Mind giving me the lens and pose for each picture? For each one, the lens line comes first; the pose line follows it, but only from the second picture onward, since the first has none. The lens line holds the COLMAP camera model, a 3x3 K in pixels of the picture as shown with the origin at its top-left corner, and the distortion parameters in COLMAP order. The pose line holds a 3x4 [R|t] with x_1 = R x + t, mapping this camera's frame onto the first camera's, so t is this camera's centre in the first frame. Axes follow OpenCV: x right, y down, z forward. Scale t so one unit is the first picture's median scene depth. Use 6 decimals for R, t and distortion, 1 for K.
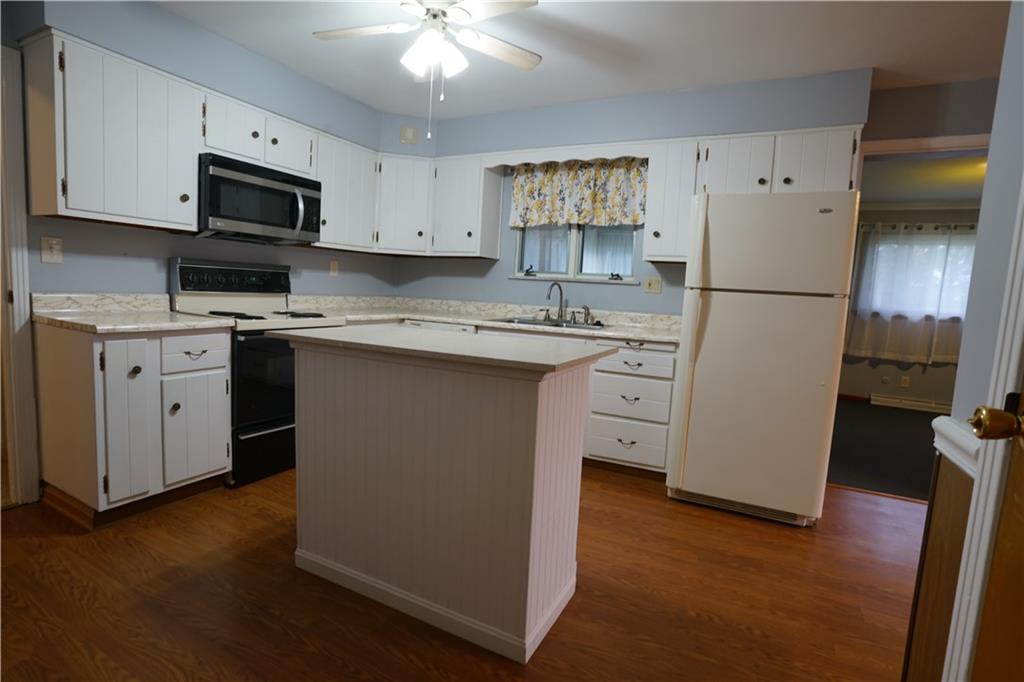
lens RADIAL K [[498.3, 0, 512.0], [0, 498.3, 341.0], [0, 0, 1]] dist [-0.090333, 0.045488]
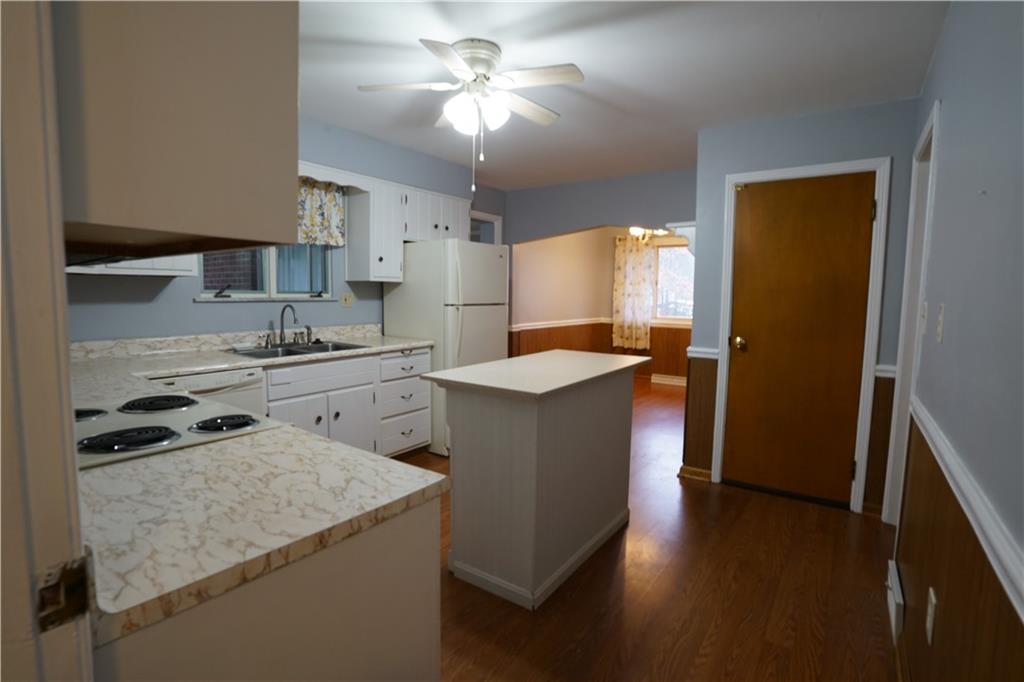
lens RADIAL K [[498.3, 0, 512.0], [0, 498.3, 341.0], [0, 0, 1]] dist [-0.090333, 0.045488]
pose [[0.131124, -0.145952, 0.980563, -0.751708], [0.095023, 0.986400, 0.134114, -0.131948], [-0.986801, 0.075591, 0.143210, 0.460733]]
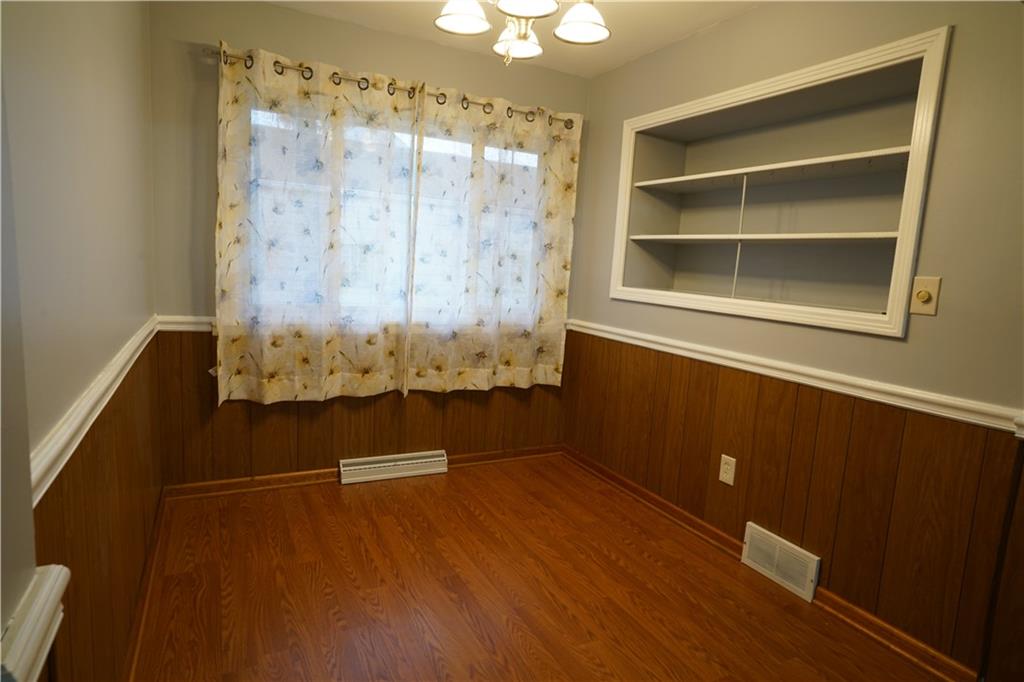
lens RADIAL K [[567.7, 0, 512.0], [0, 567.7, 341.0], [0, 0, 1]] dist [-0.045282, -0.000111]
pose [[-0.810951, -0.177248, 0.557622, 0.632147], [-0.042714, 0.968404, 0.245701, -0.071534], [-0.583553, 0.175433, -0.792899, 0.692580]]
